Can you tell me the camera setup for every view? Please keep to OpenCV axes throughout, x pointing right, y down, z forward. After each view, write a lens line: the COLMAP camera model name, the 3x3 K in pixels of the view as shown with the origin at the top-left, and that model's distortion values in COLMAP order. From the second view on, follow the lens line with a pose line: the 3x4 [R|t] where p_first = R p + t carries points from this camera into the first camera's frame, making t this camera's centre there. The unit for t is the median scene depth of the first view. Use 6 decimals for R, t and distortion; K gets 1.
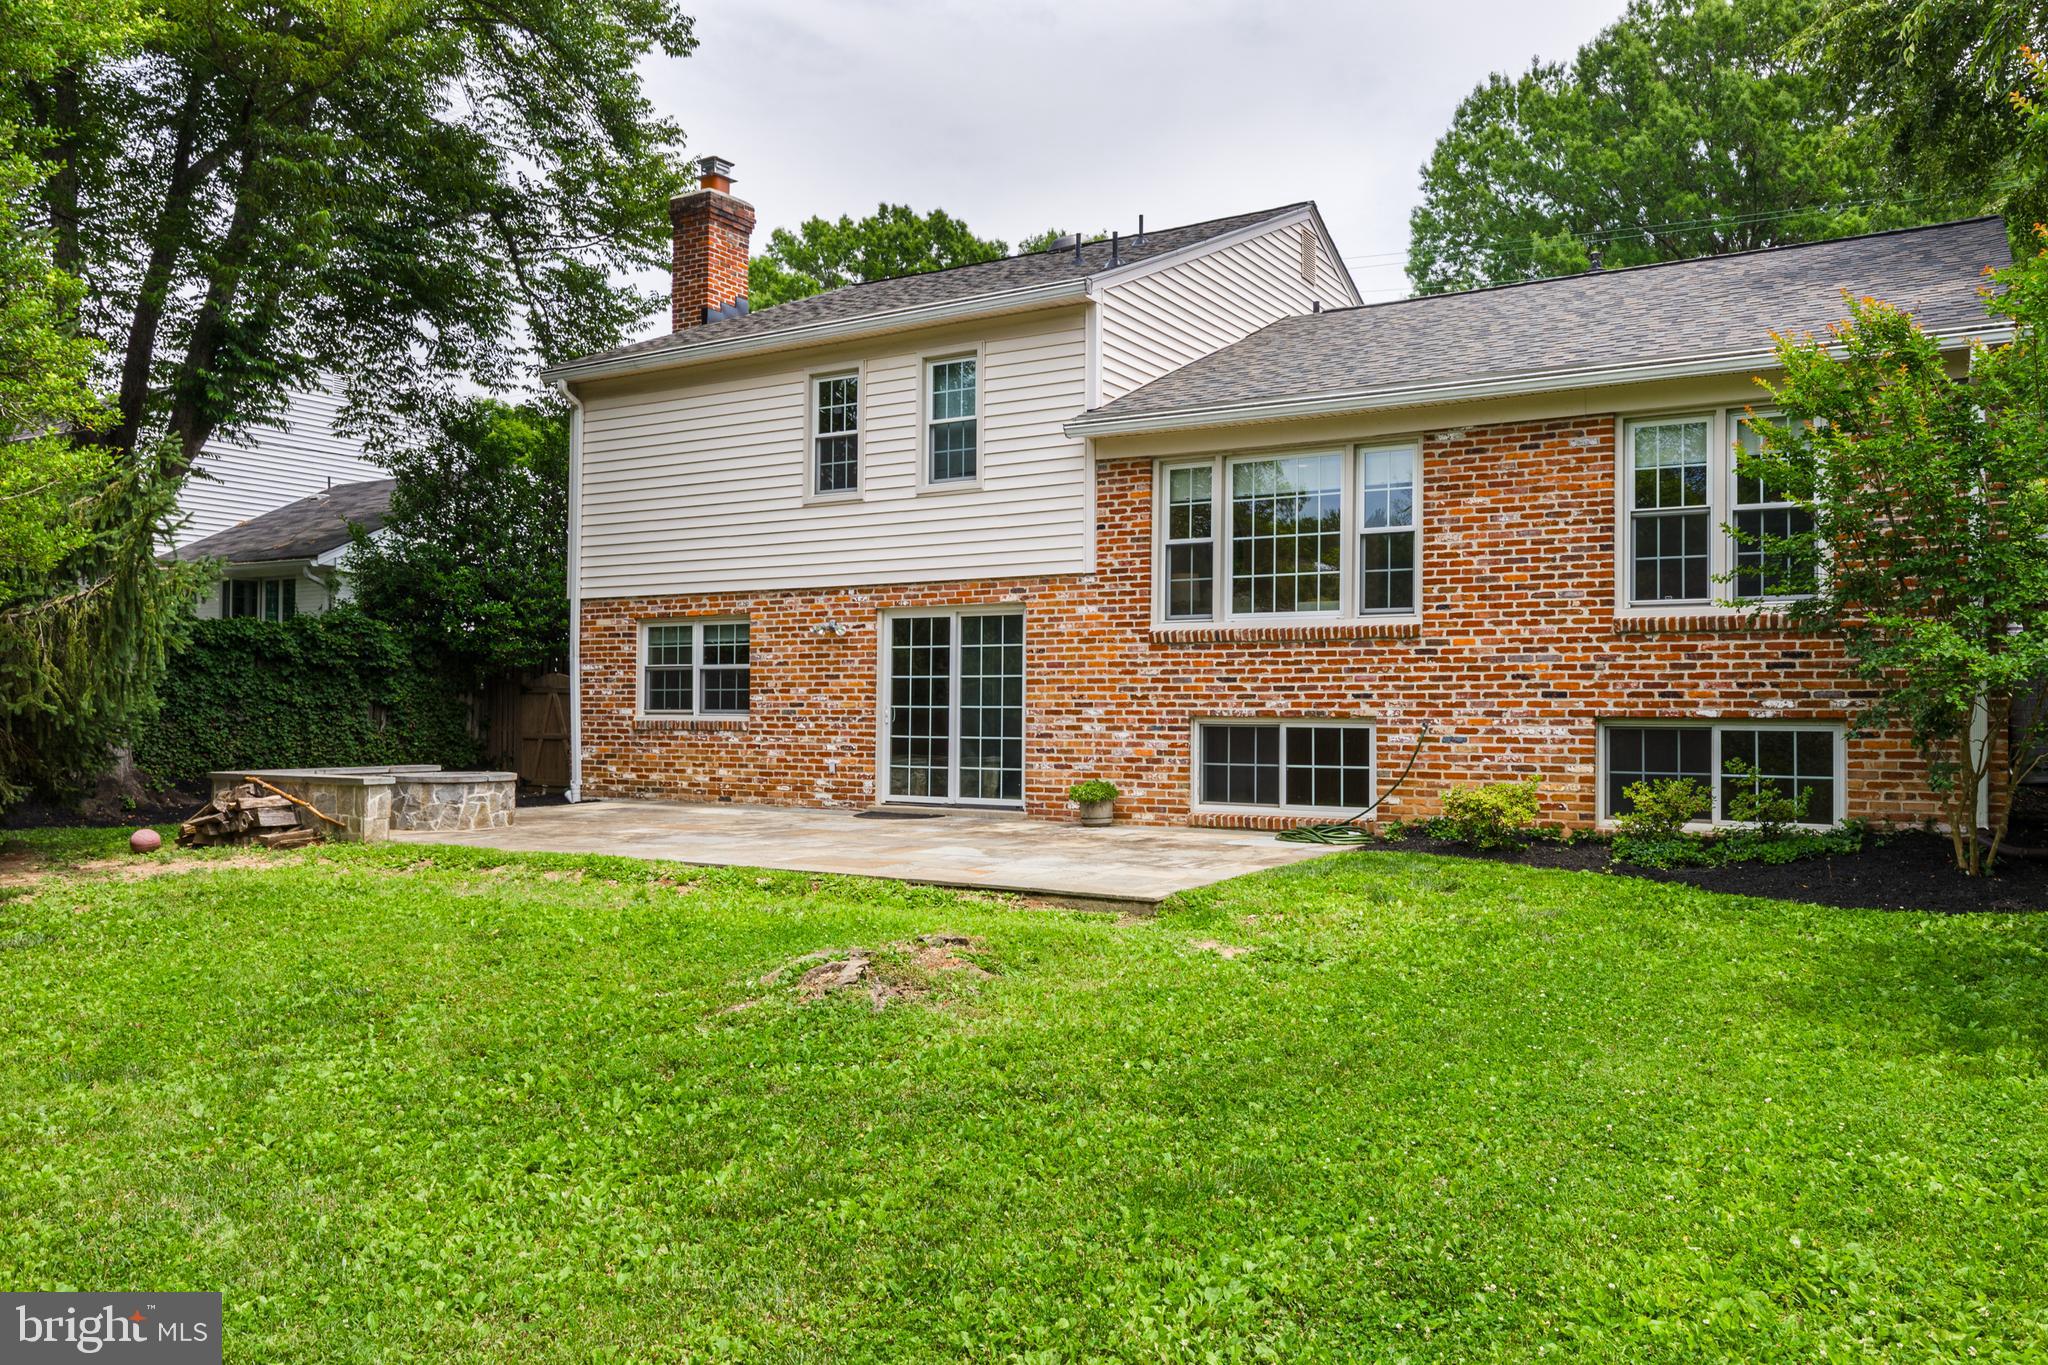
lens RADIAL K [[1550.3, 0, 1024.6], [0, 1550.3, 683.8], [0, 0, 1]] dist [0.008379, -0.000325]
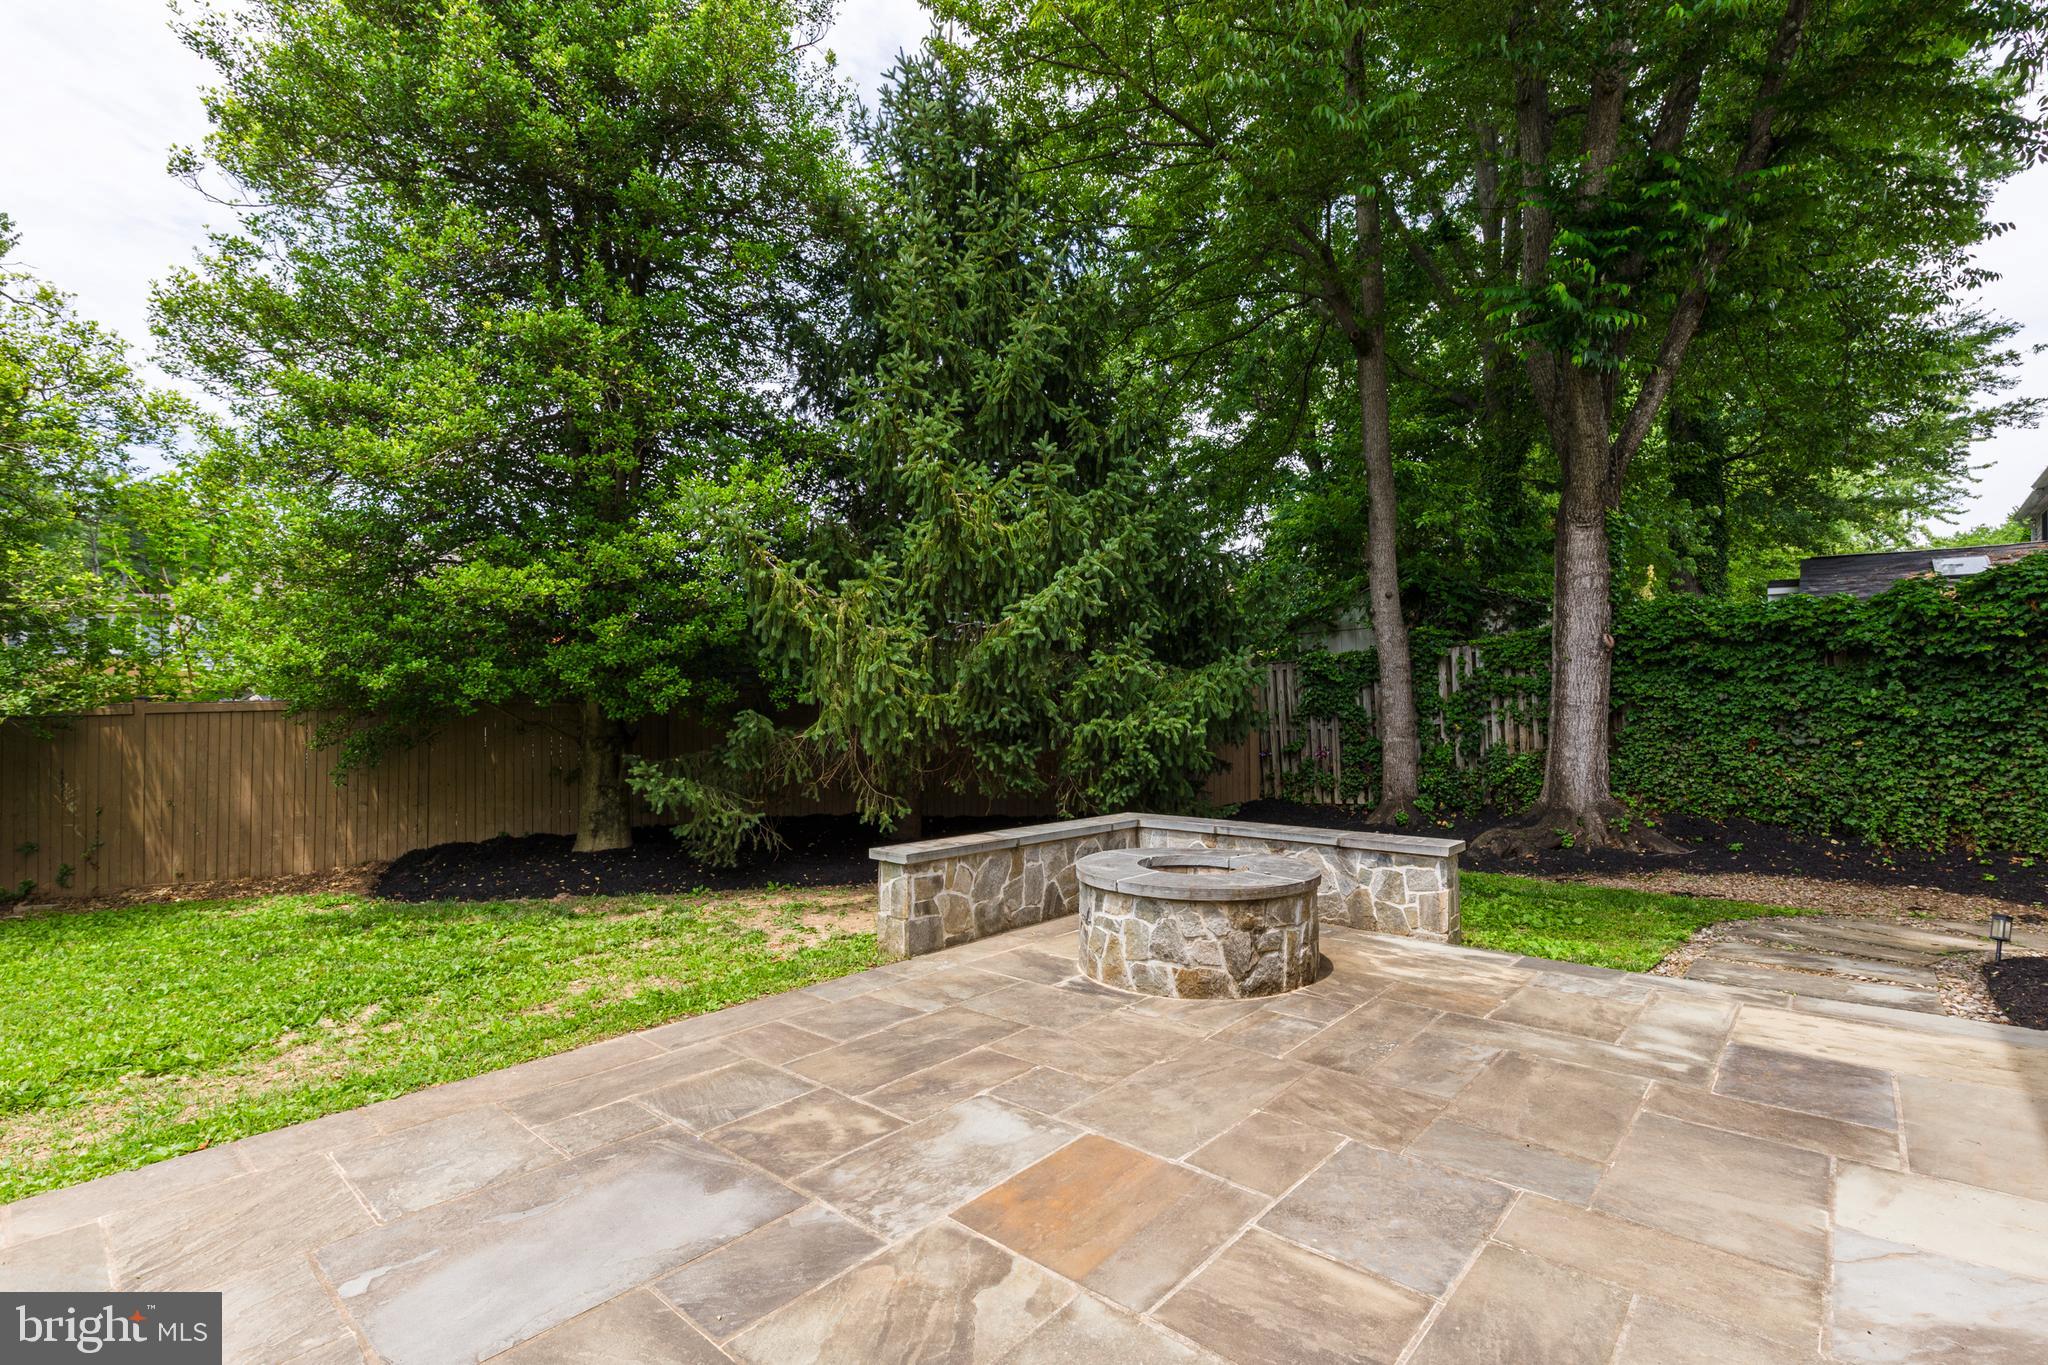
lens RADIAL K [[920.5, 0, 1040.0], [0, 920.5, 692.0], [0, 0, 1]] dist [0.012702, -0.001226]
pose [[-0.157656, -0.021636, -0.987257, -0.050317], [0.018886, 0.999511, -0.024921, 0.006218], [0.987314, -0.022574, -0.157170, 0.924591]]
